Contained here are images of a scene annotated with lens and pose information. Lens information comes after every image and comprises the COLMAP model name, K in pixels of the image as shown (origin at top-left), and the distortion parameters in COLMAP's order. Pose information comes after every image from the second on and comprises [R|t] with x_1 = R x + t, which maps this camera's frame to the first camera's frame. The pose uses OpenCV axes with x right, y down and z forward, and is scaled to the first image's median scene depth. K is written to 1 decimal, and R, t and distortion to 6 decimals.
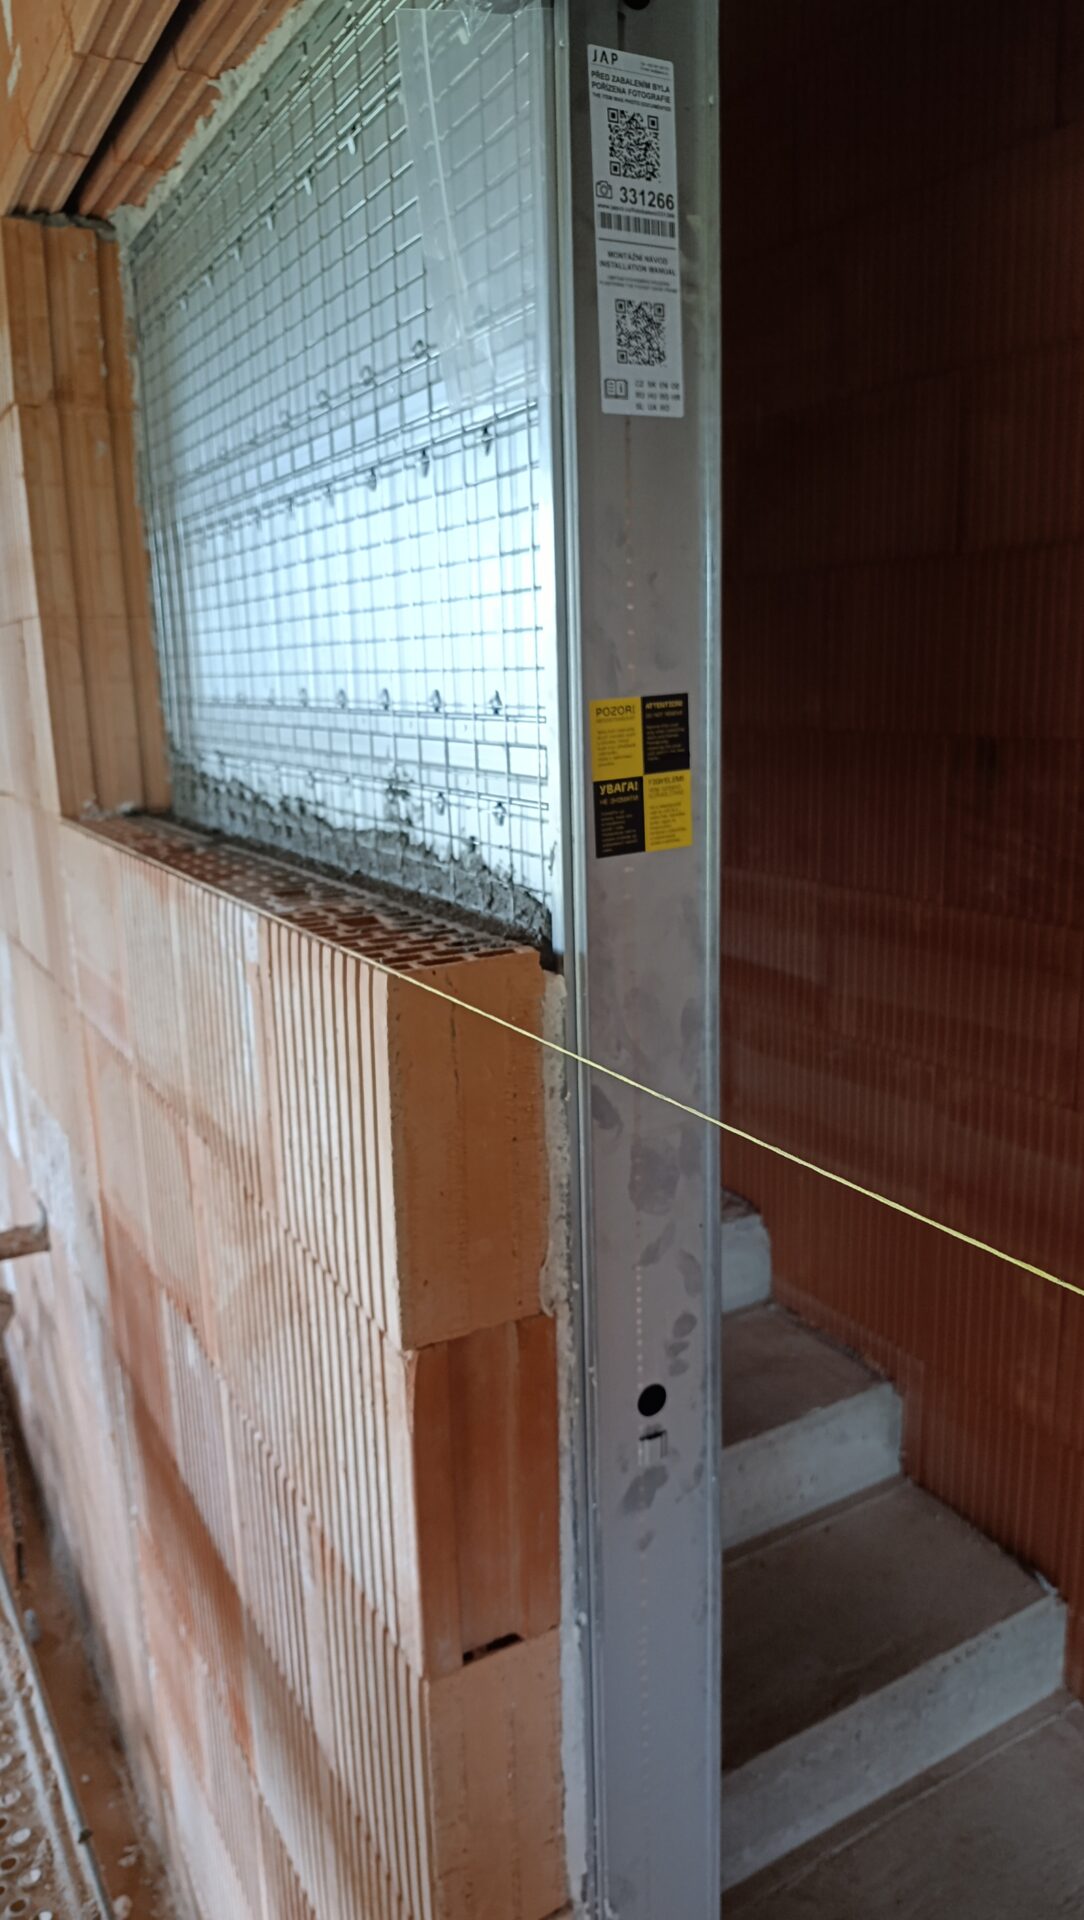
lens RADIAL K [[1319.1, 0, 540.3], [0, 1319.1, 960.3], [0, 0, 1]] dist [0.005429, -0.031247]
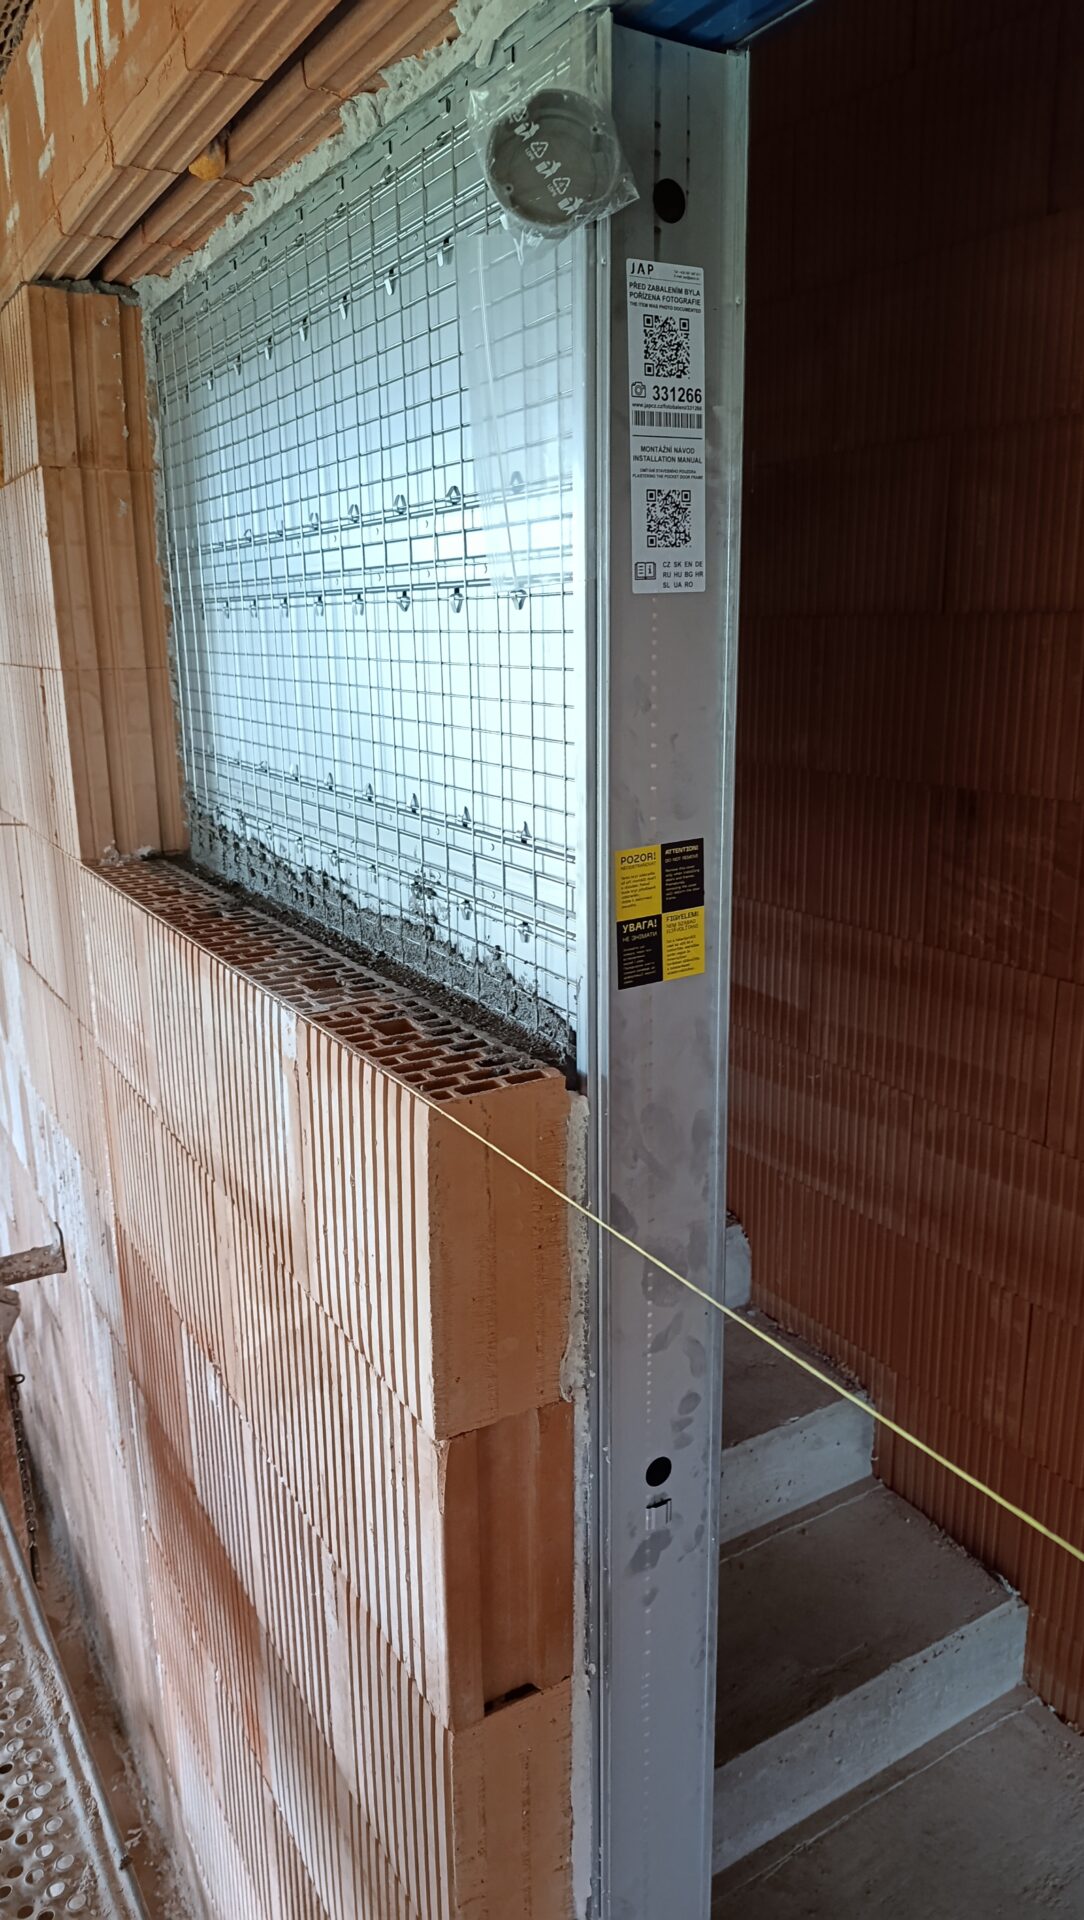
lens RADIAL K [[1301.8, 0, 545.7], [0, 1301.8, 953.2], [0, 0, 1]] dist [0.024038, -0.041203]
pose [[0.999687, 0.011263, 0.022353, -0.028341], [-0.011805, 0.999635, 0.024298, -0.090488], [-0.022071, -0.024554, 0.999455, -0.049679]]
